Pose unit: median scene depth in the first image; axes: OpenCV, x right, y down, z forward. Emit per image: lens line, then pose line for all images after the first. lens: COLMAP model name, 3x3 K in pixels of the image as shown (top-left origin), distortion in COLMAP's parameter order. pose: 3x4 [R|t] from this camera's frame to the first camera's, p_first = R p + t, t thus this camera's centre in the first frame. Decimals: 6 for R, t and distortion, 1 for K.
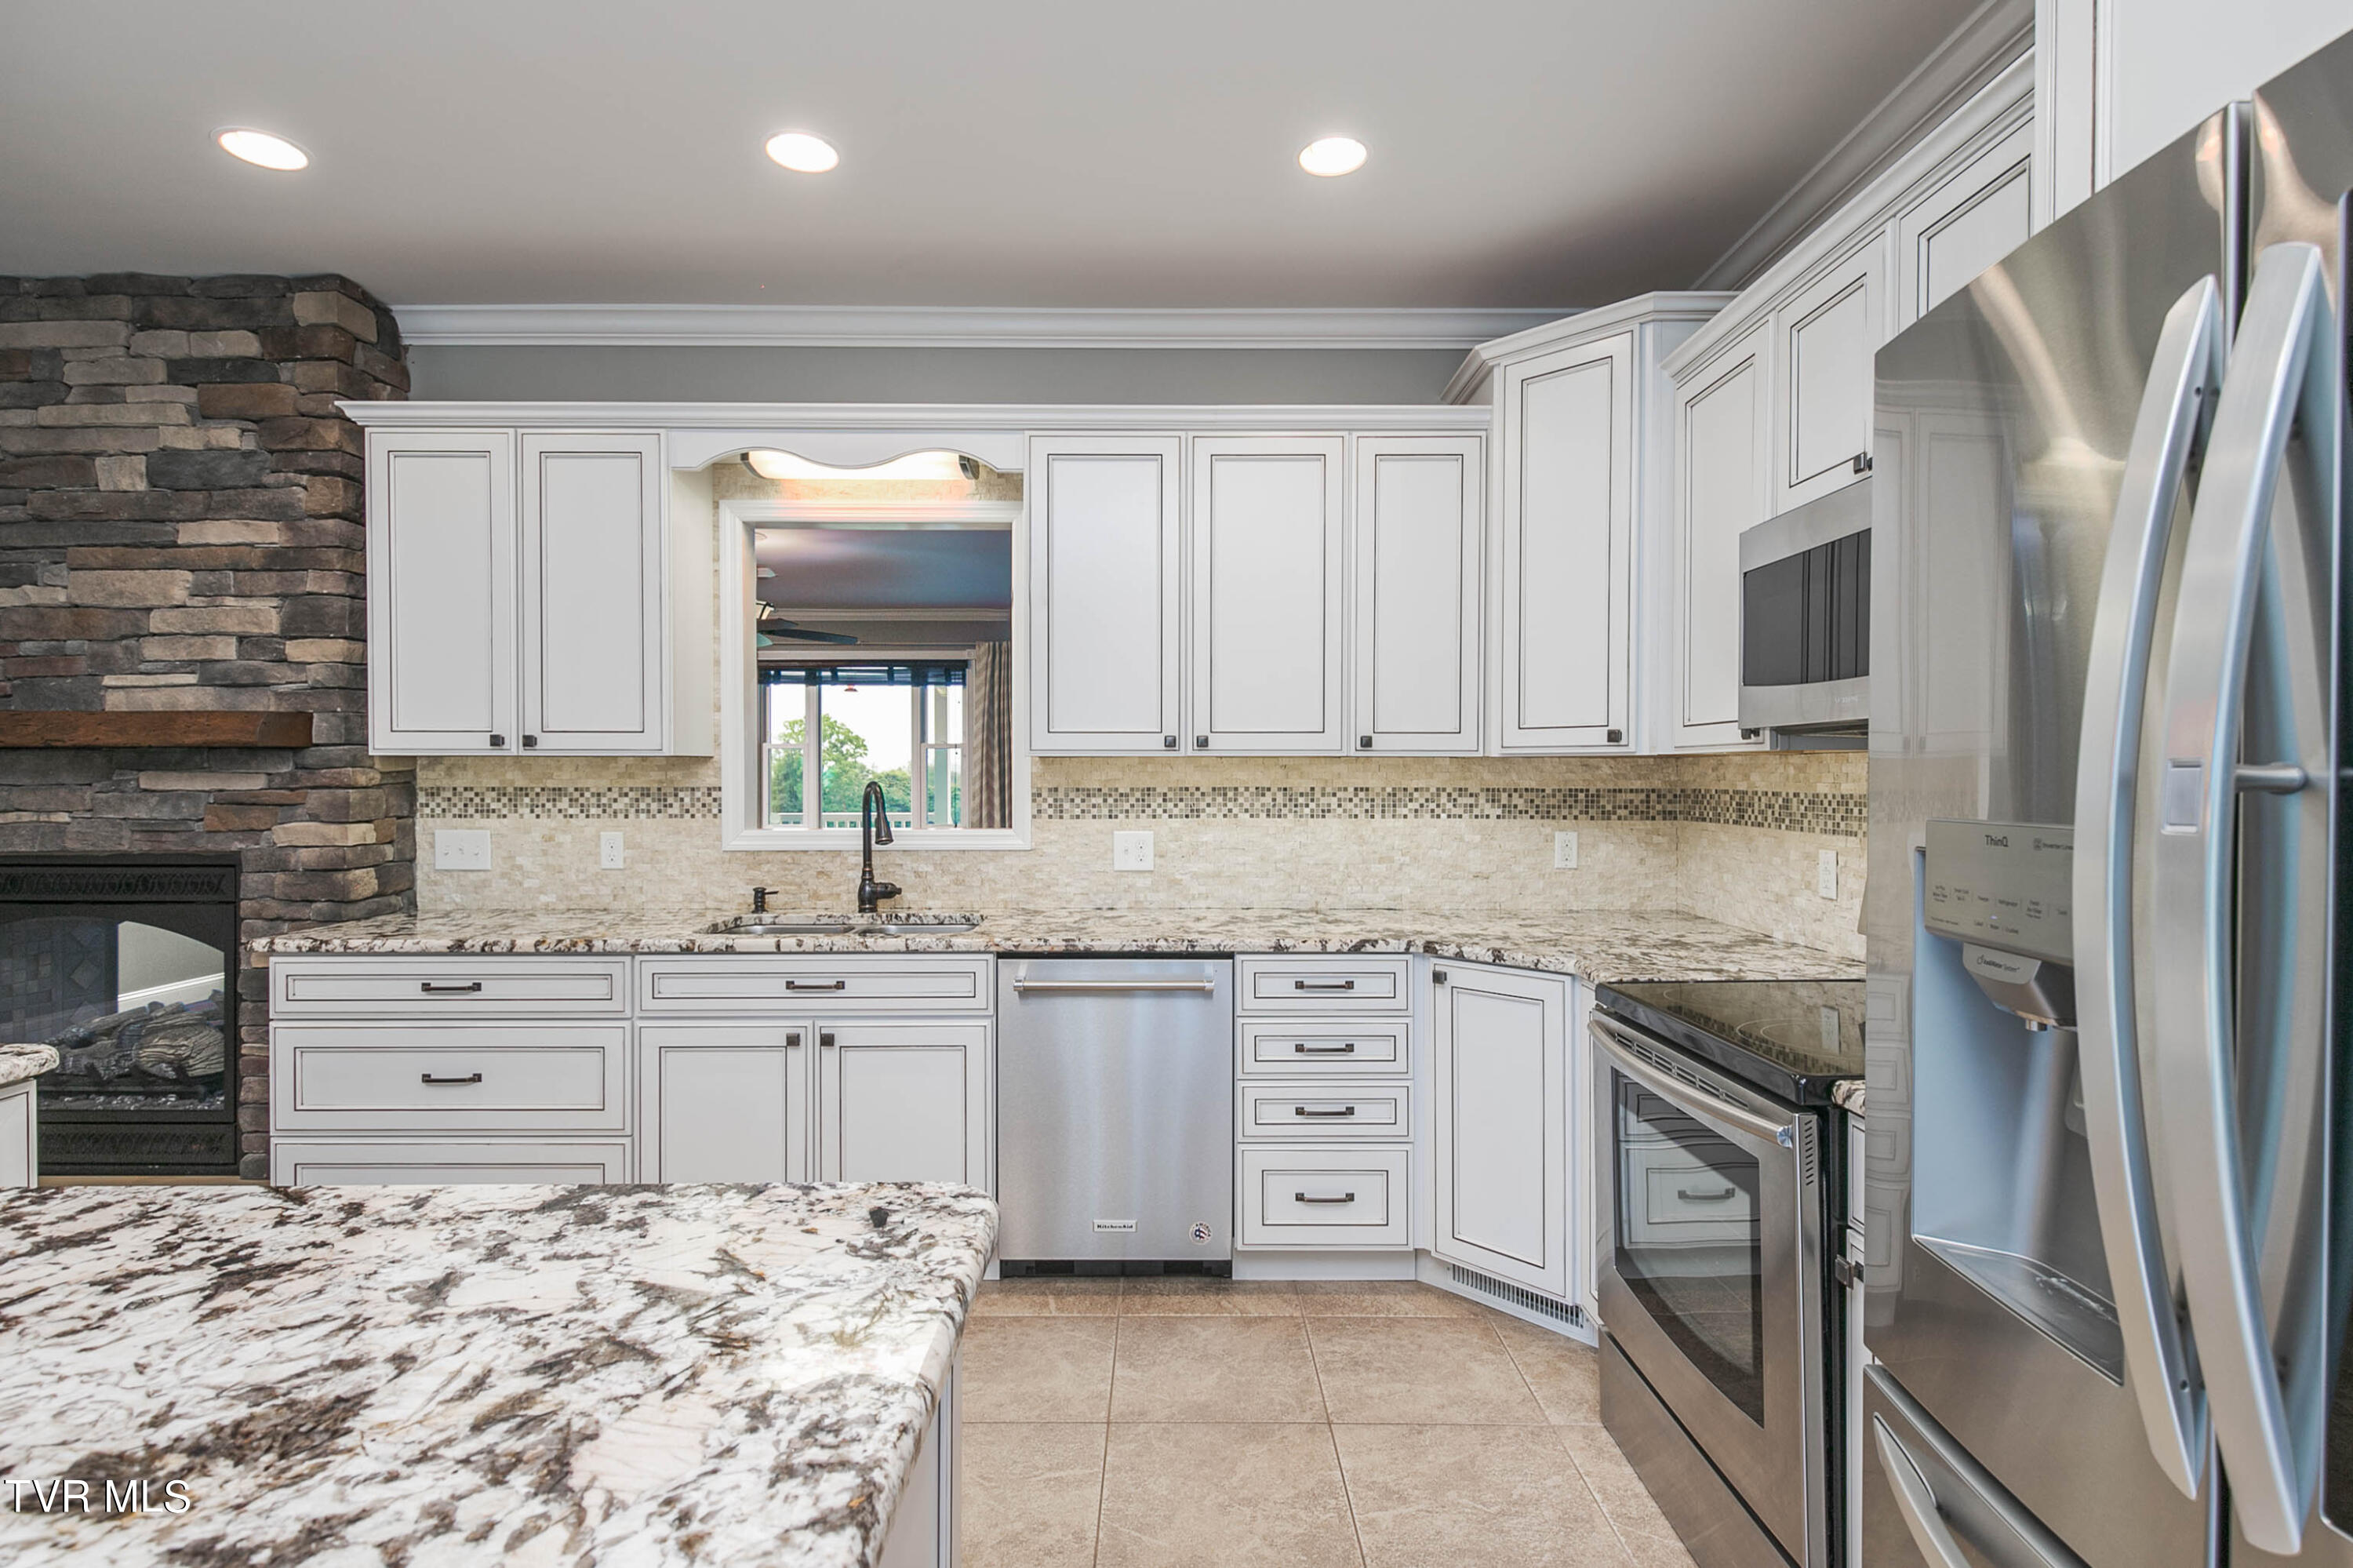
lens RADIAL K [[1133.3, 0, 1166.7], [0, 1133.3, 779.9], [0, 0, 1]] dist [0.017590, -0.004025]
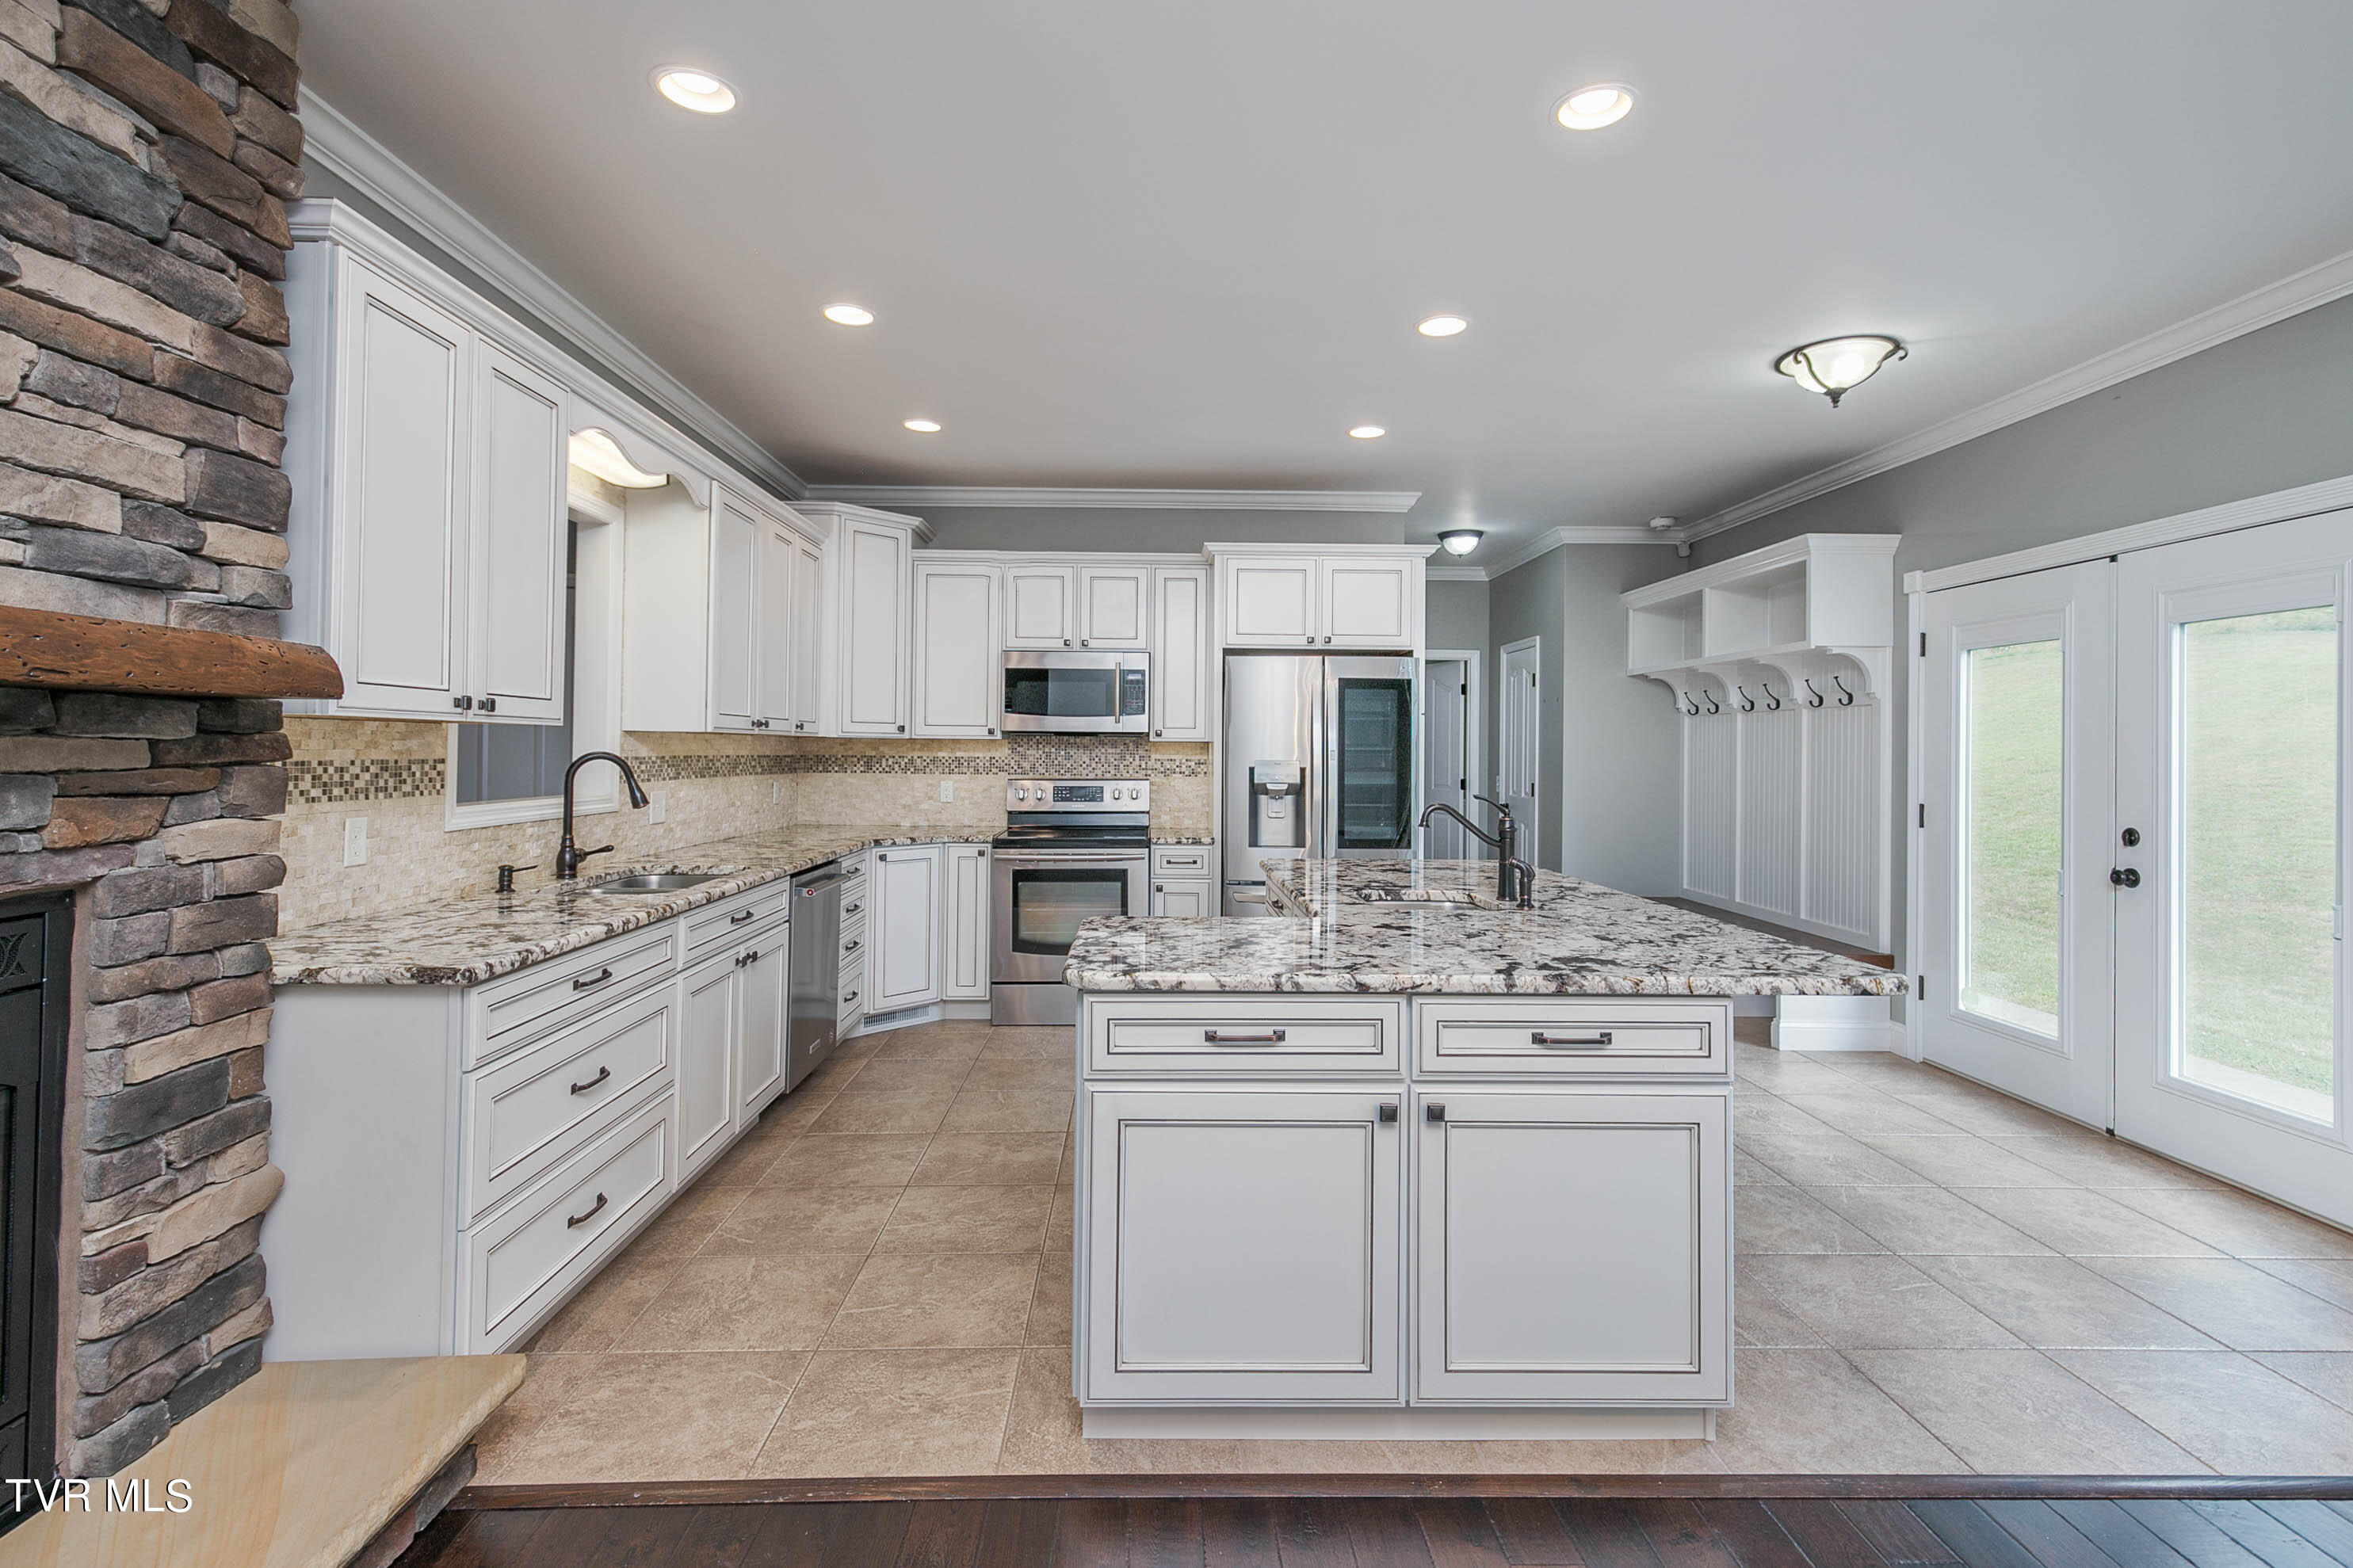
lens RADIAL K [[1087.1, 0, 1174.8], [0, 1087.1, 733.1], [0, 0, 1]] dist [0.015837, -0.005246]
pose [[-0.030715, 0.015816, 0.999403, -1.387207], [-0.004052, 0.999865, -0.015948, -0.002426], [-0.999520, -0.004540, -0.030647, 0.515793]]
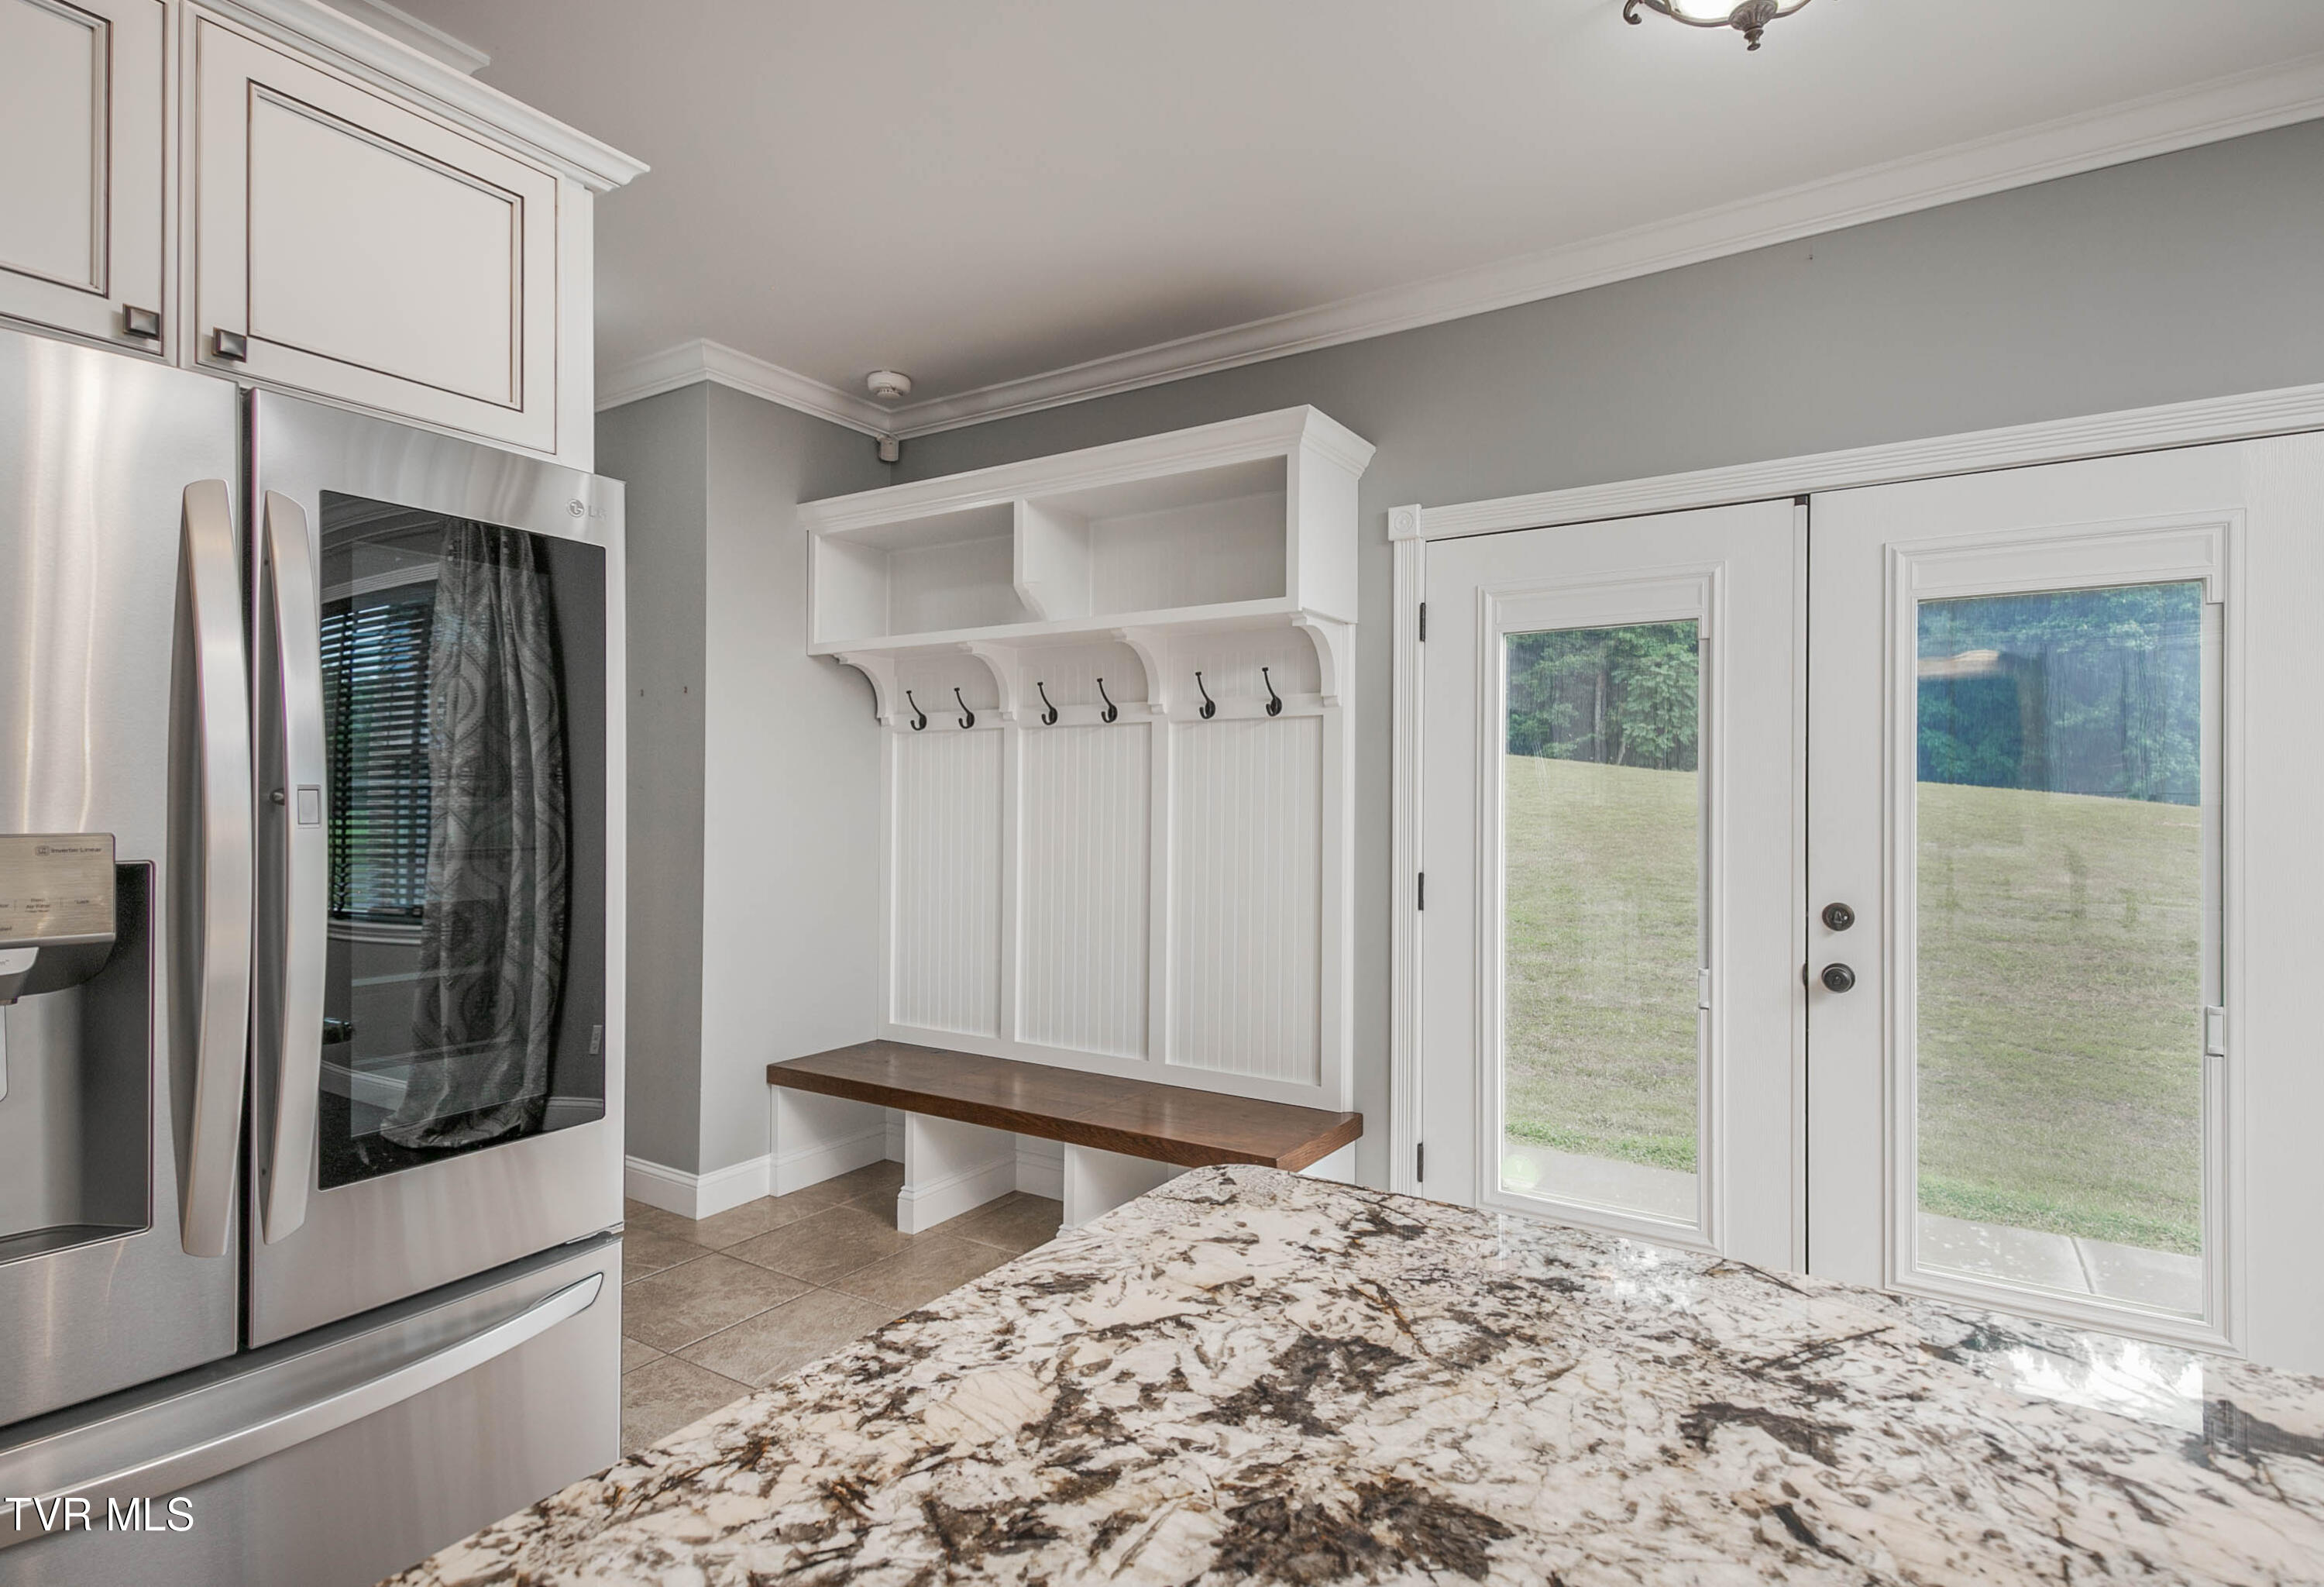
lens RADIAL K [[1172.8, 0, 1179.3], [0, 1172.8, 802.5], [0, 0, 1]] dist [0.018047, -0.002901]
pose [[-0.845364, -0.004007, 0.534175, -0.273894], [-0.001466, 0.999986, 0.005182, -0.000833], [-0.534188, 0.003598, -0.845358, 0.421088]]
